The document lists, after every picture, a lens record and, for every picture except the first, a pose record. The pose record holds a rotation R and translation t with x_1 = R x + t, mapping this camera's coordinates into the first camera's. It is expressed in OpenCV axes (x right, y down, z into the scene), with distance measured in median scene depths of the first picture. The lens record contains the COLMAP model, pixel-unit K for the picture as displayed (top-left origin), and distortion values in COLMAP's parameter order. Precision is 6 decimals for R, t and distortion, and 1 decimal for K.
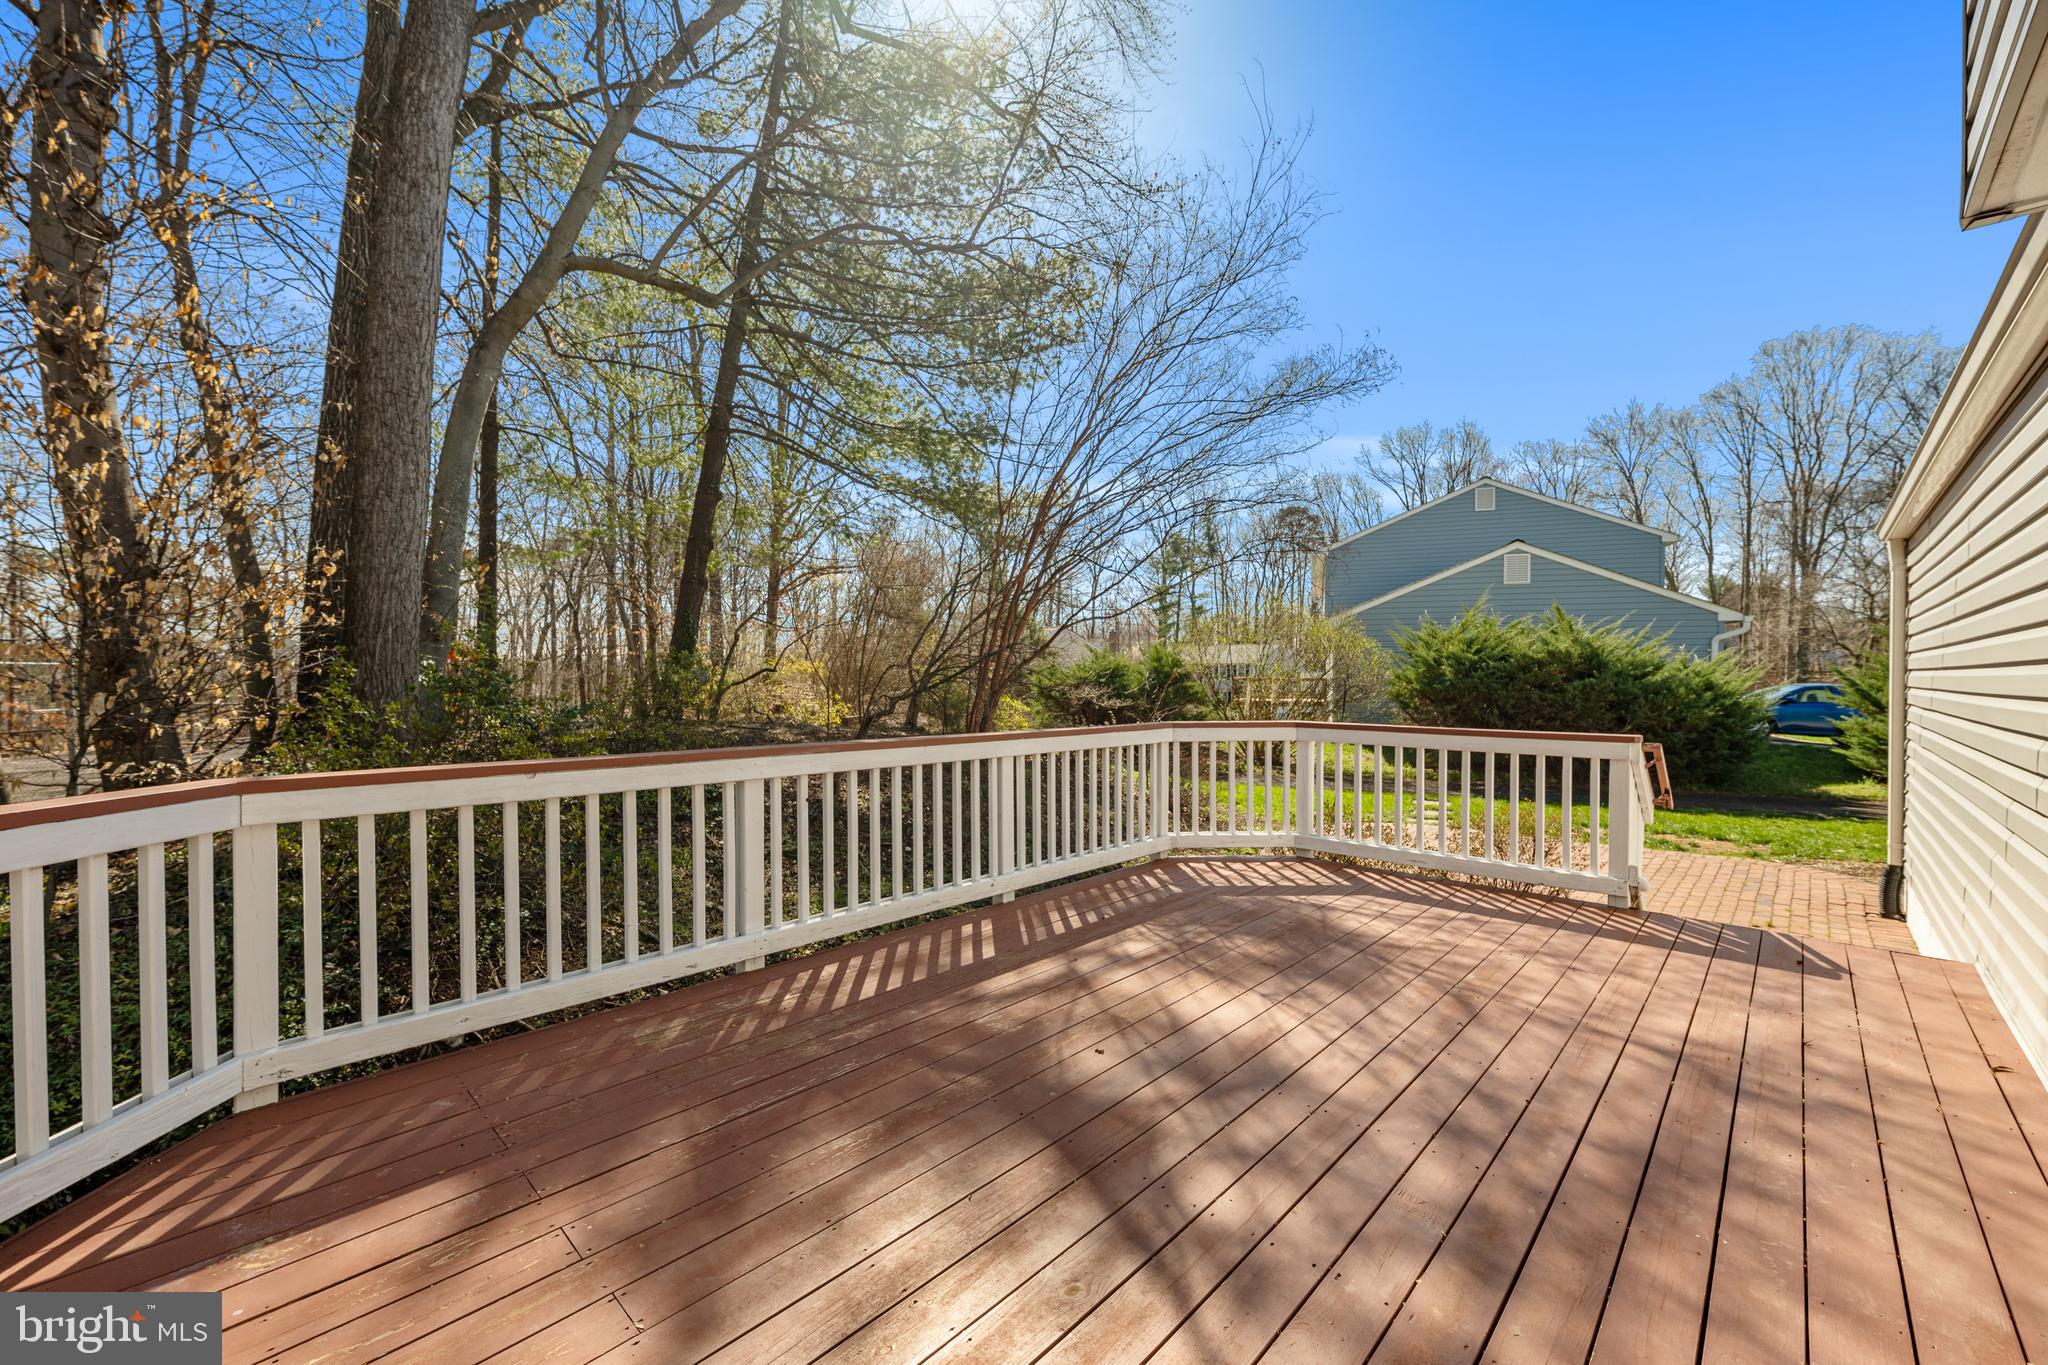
lens RADIAL K [[817.7, 0, 1025.5], [0, 817.7, 678.4], [0, 0, 1]] dist [0.002099, -0.000334]
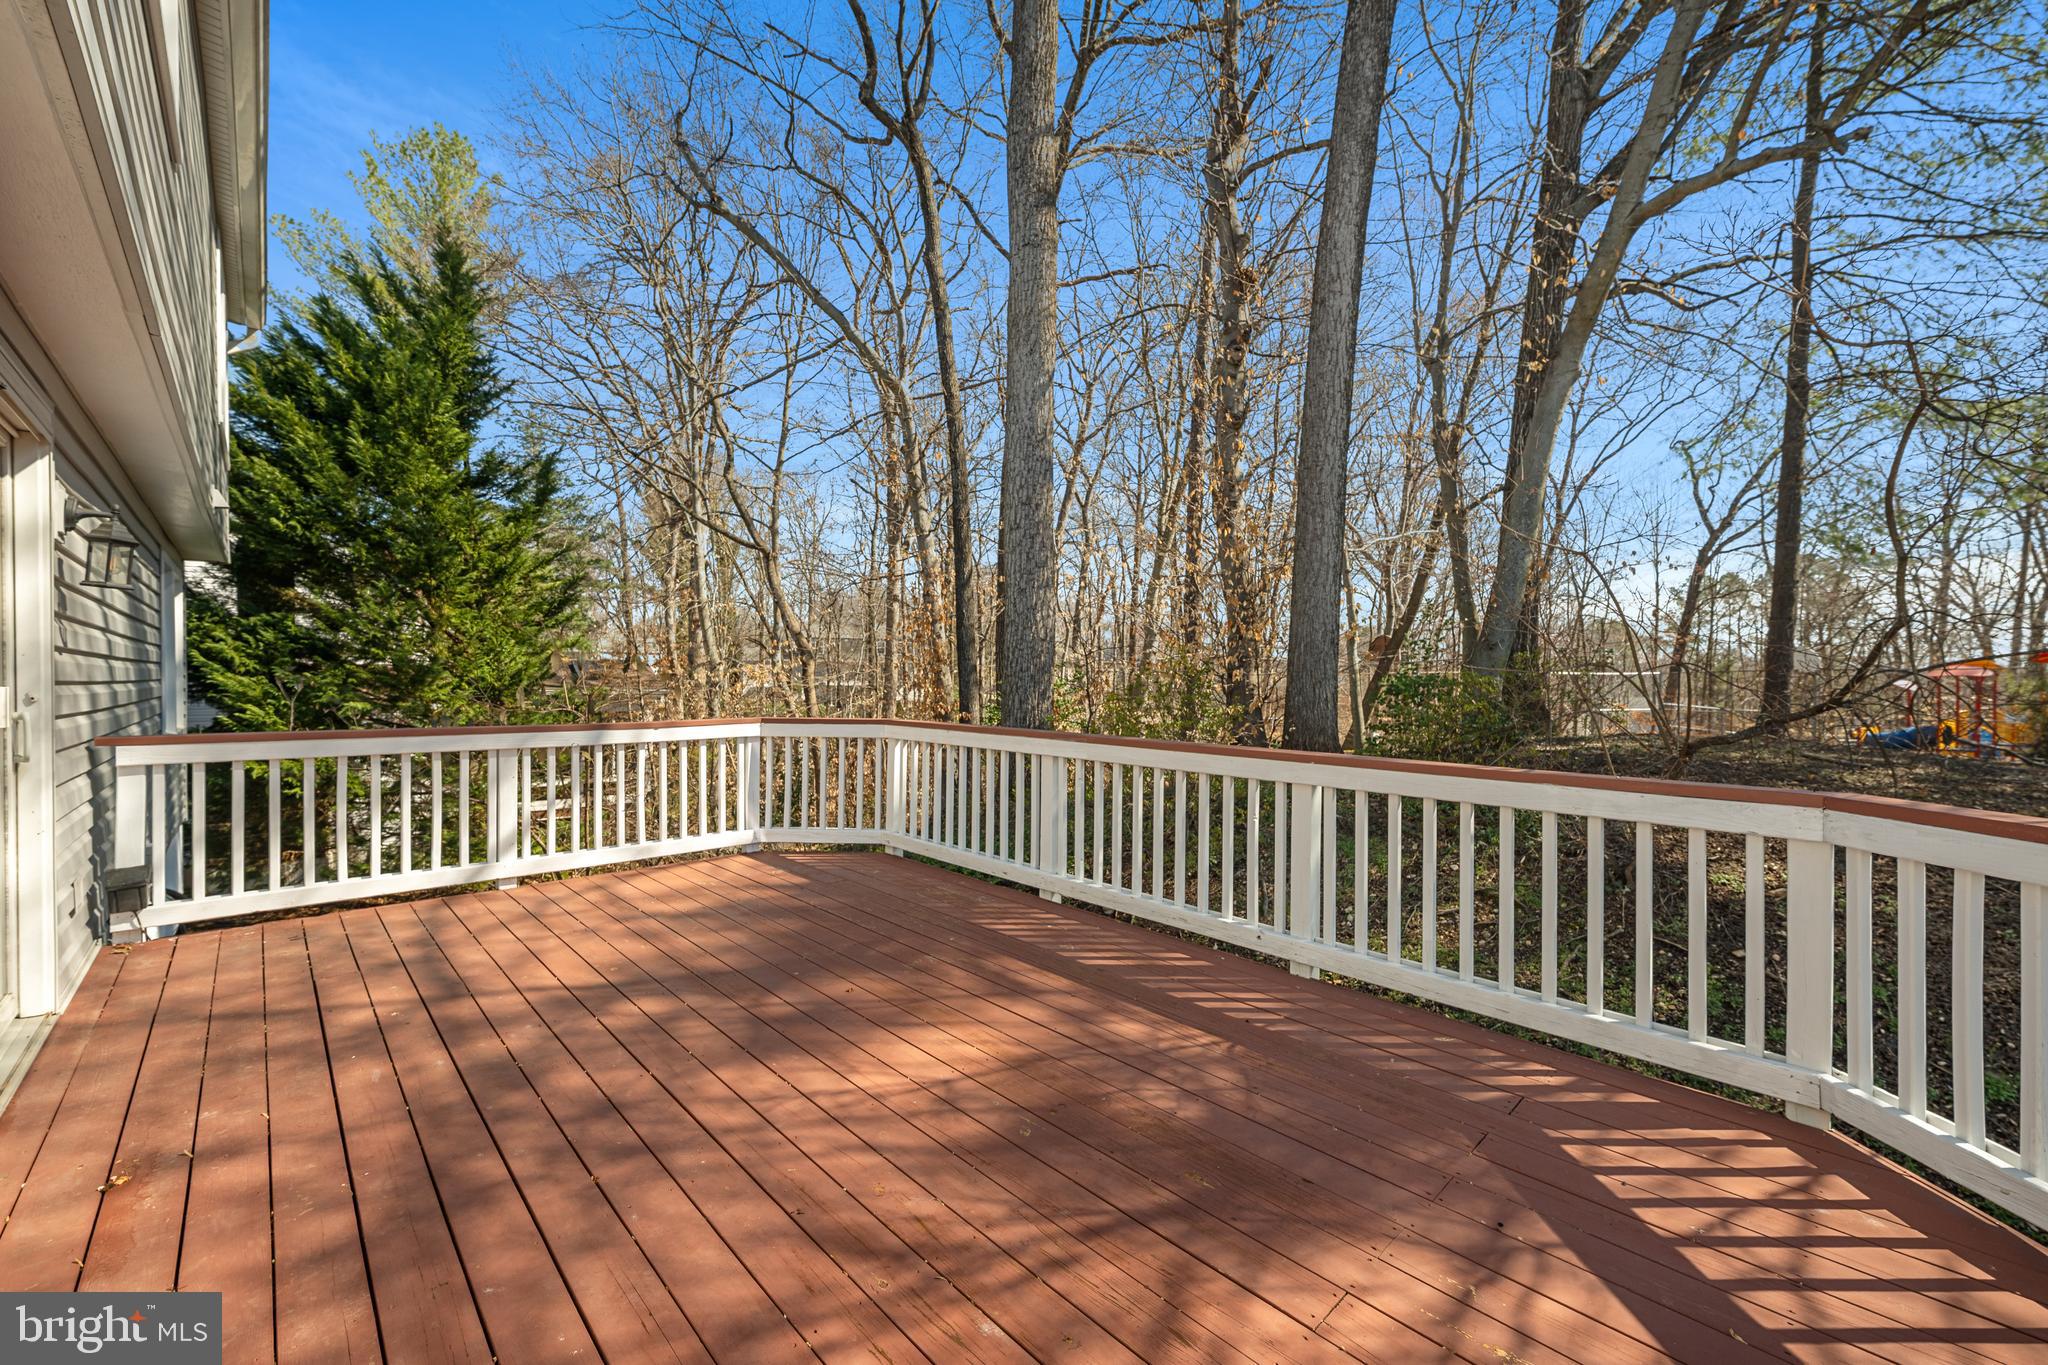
lens RADIAL K [[817.7, 0, 1010.5], [0, 817.7, 691.6], [0, 0, 1]] dist [0.002099, -0.000334]
pose [[-0.069575, 0.011465, -0.997511, 0.834376], [-0.011939, 0.999853, 0.012324, 0.004558], [0.997505, 0.012766, -0.069428, 0.870296]]
